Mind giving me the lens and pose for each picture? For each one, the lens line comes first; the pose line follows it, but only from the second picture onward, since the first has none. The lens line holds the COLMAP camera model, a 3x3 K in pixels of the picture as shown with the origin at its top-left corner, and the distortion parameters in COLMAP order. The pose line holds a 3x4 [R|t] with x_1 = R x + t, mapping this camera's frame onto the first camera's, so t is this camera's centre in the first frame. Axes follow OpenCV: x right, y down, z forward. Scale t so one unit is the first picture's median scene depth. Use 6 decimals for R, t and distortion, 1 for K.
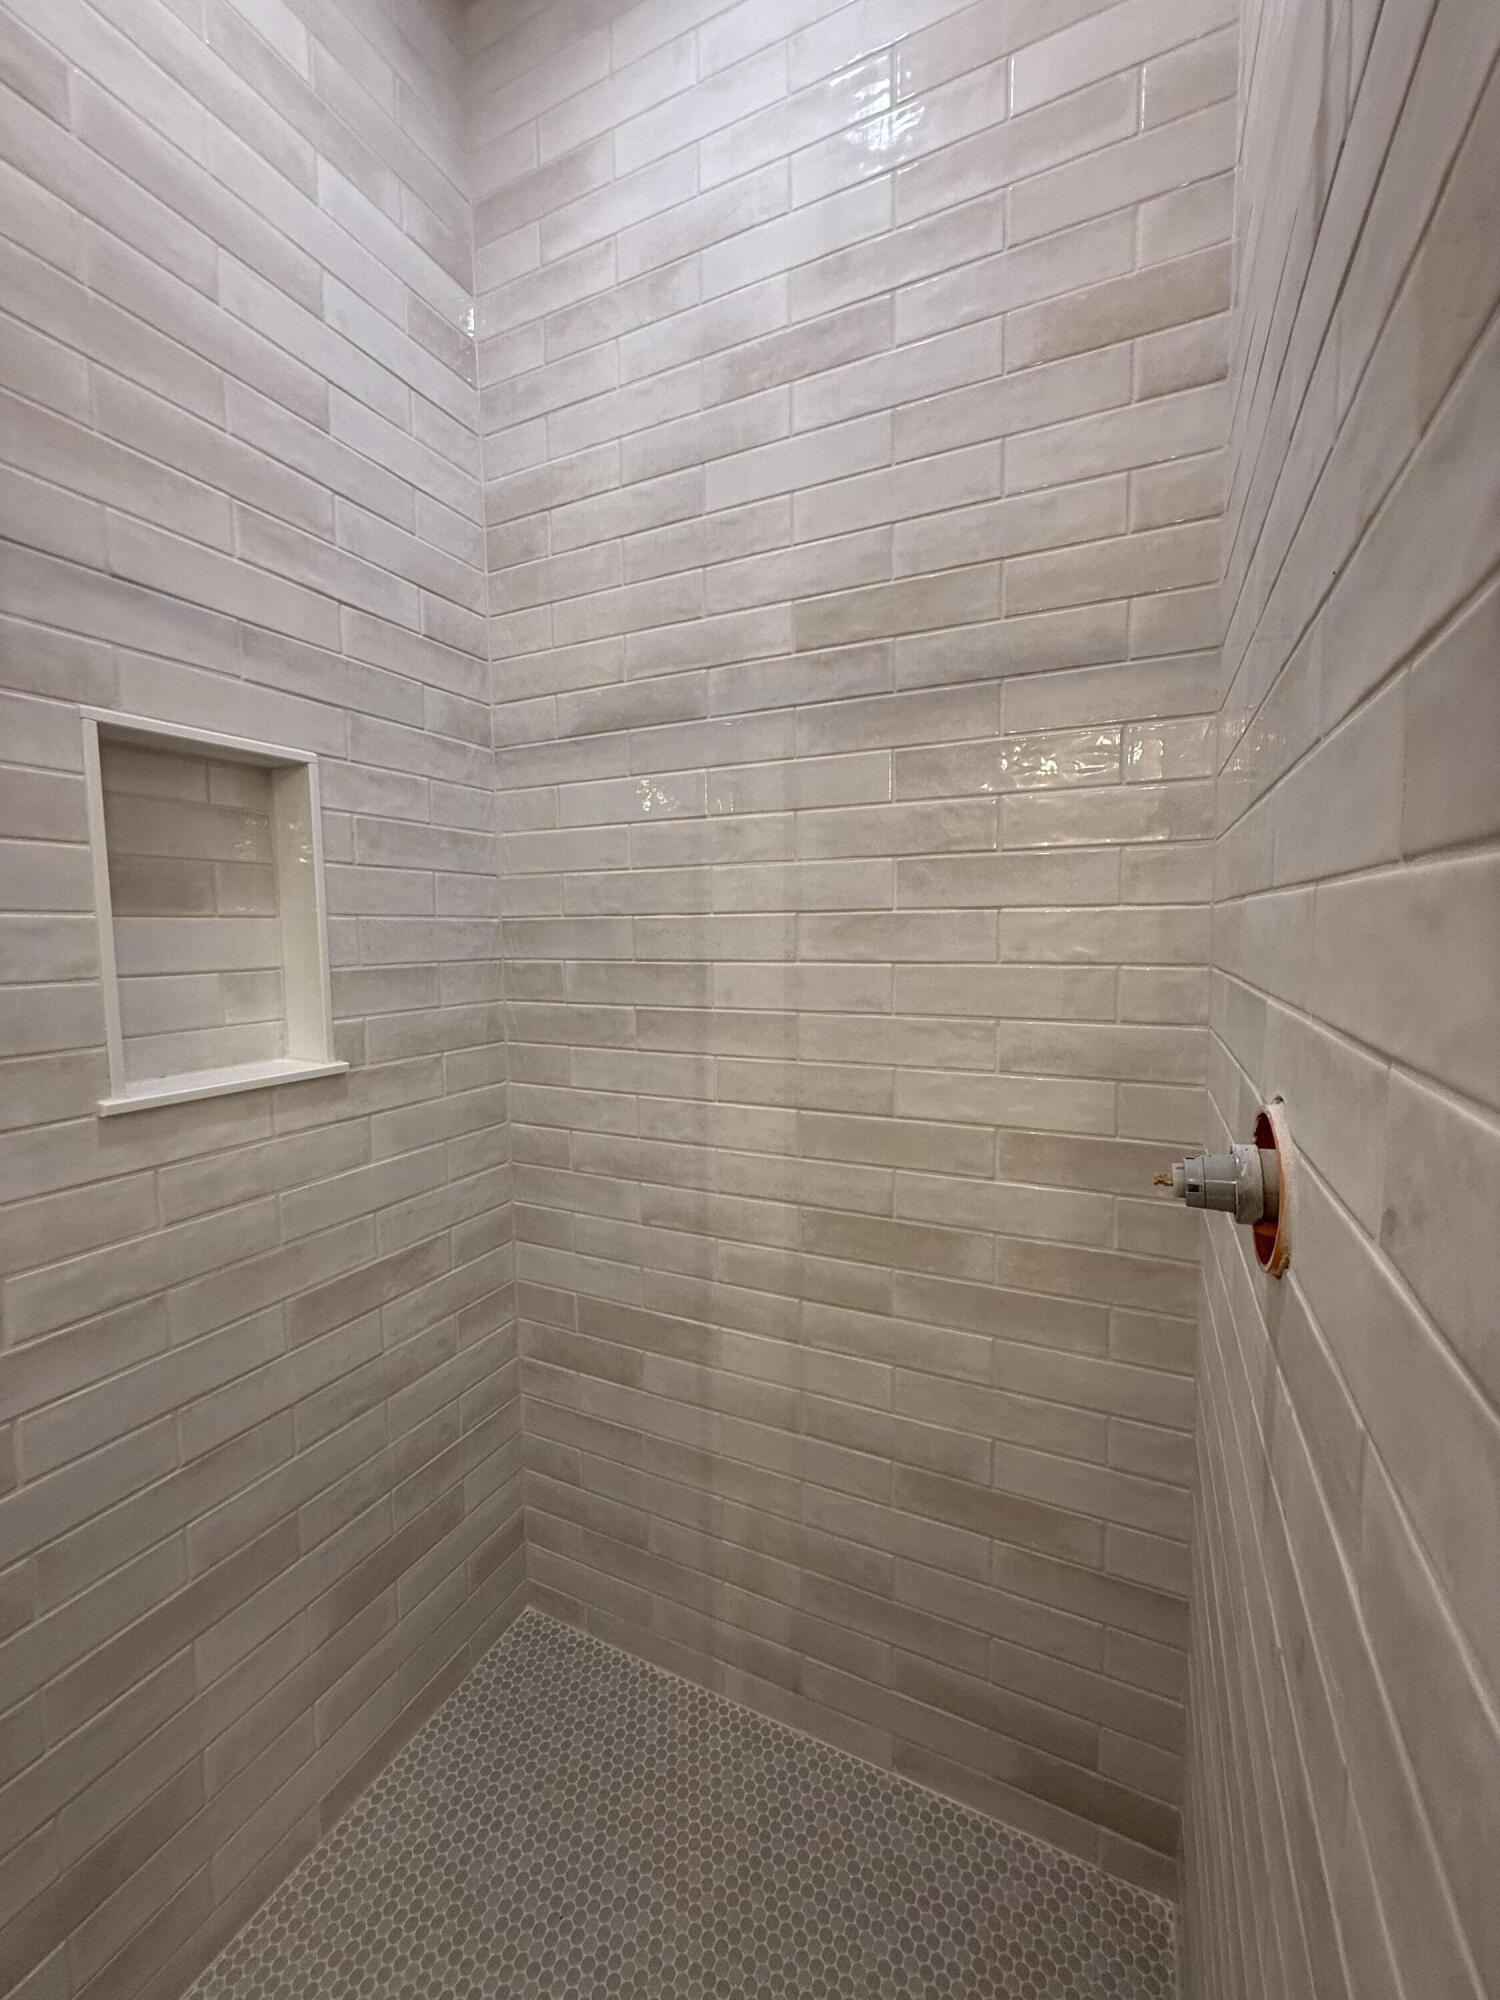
lens RADIAL K [[796.5, 0, 750.4], [0, 796.5, 997.9], [0, 0, 1]] dist [-0.001694, 0.000594]
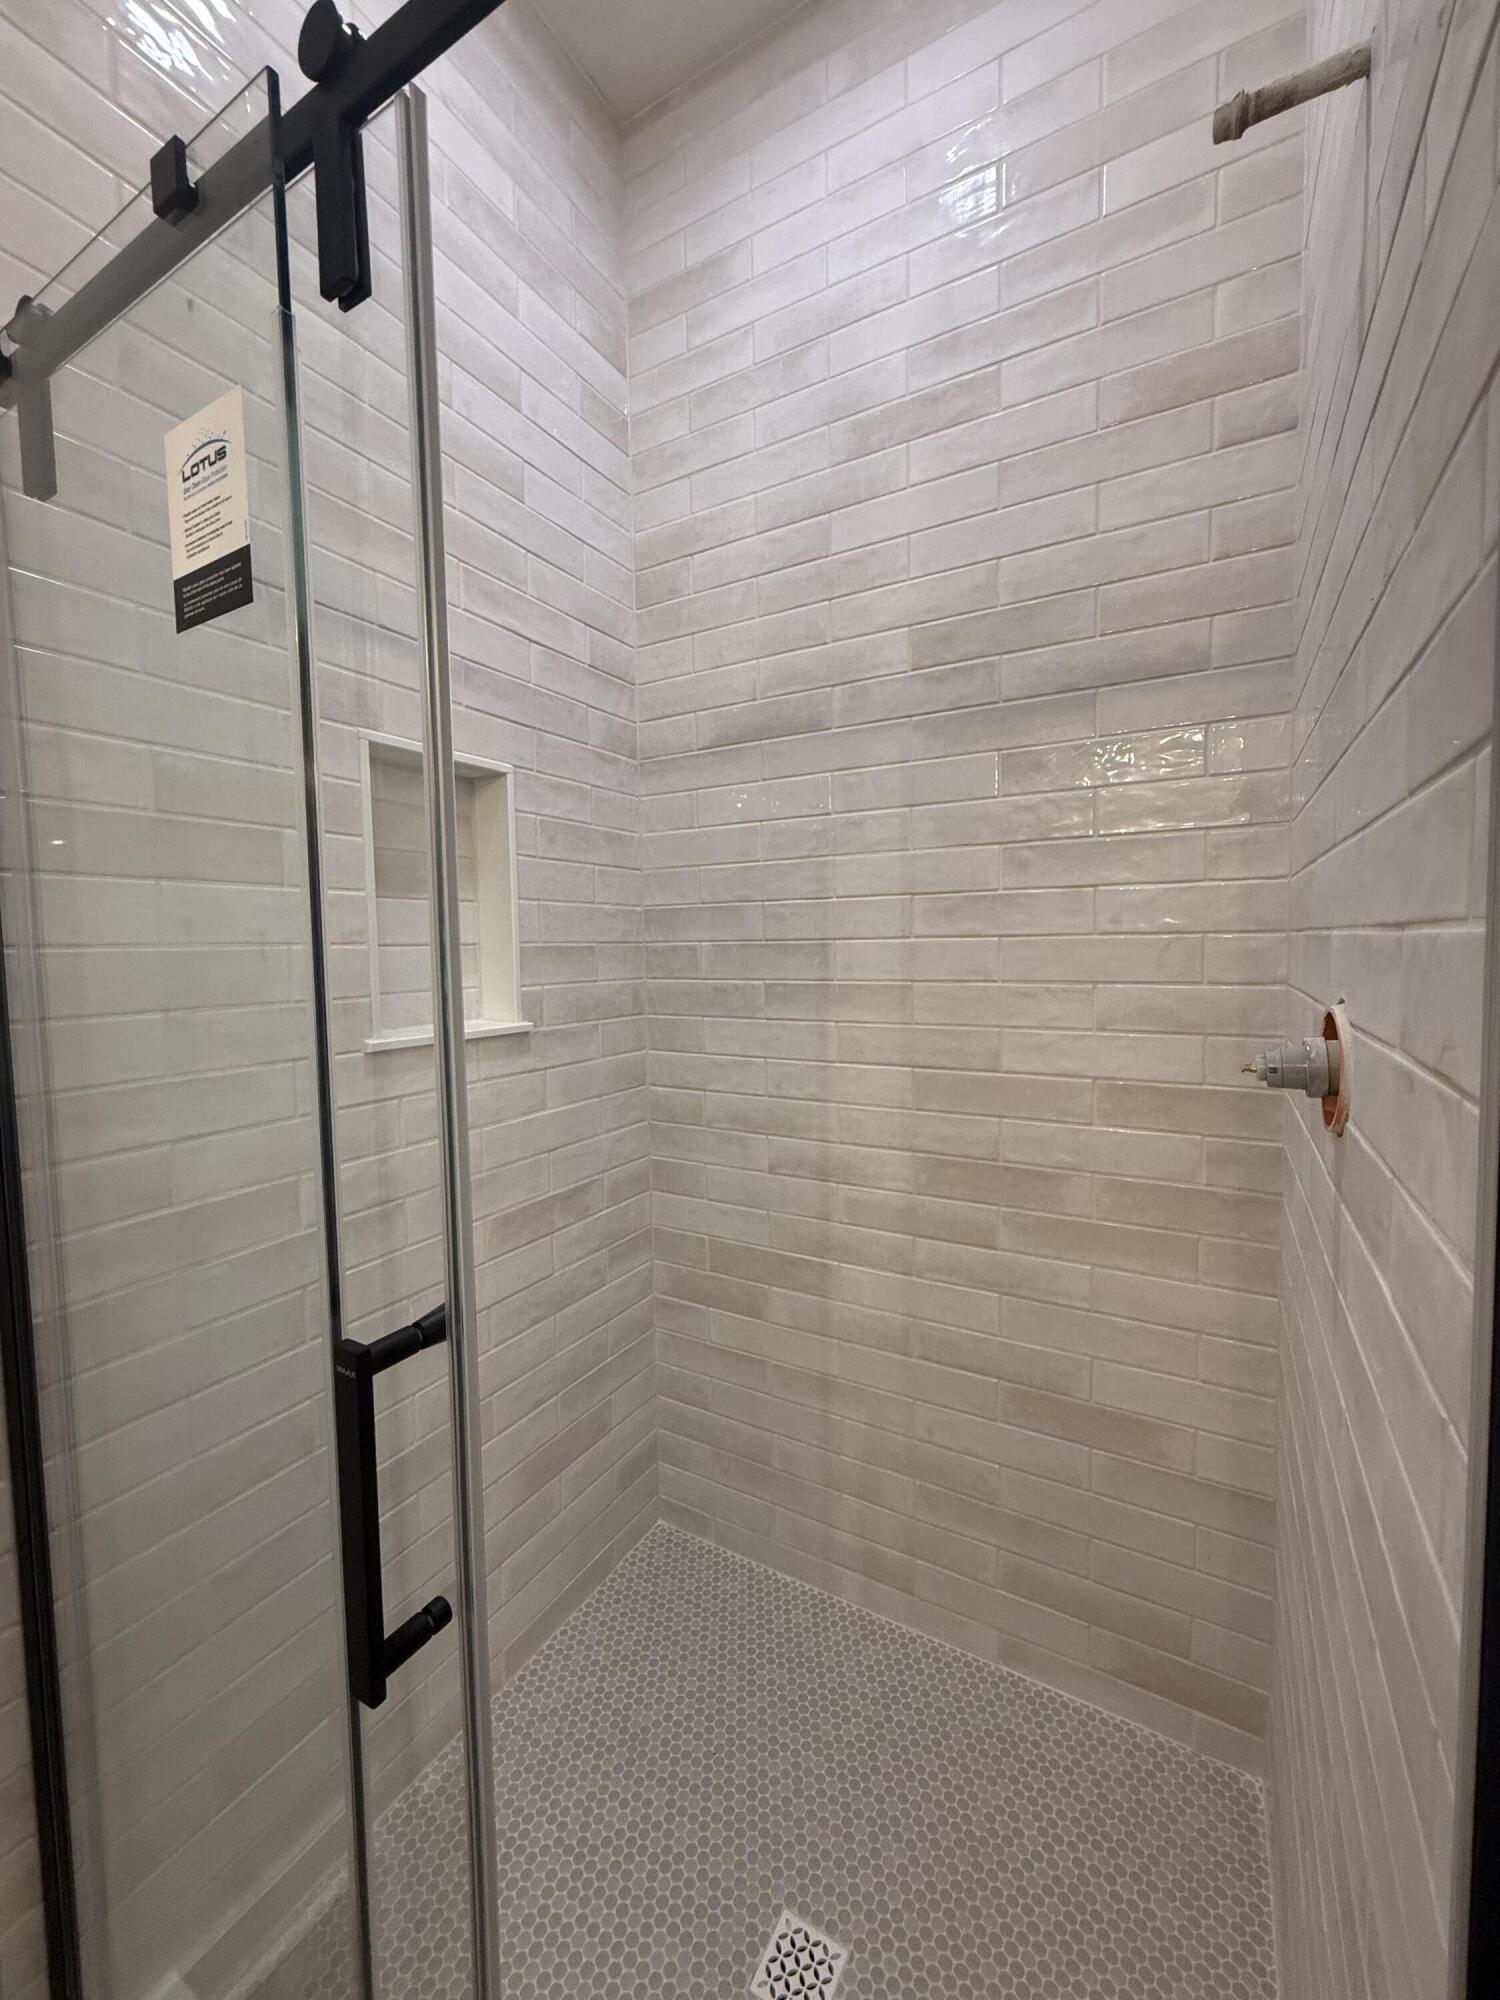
lens RADIAL K [[796.5, 0, 751.5], [0, 796.5, 997.0], [0, 0, 1]] dist [-0.001694, 0.000594]
pose [[0.997219, 0.000854, -0.074521, -0.091432], [-0.002344, 0.999799, -0.019913, 0.066955], [0.074489, 0.020032, 0.997021, -0.168548]]
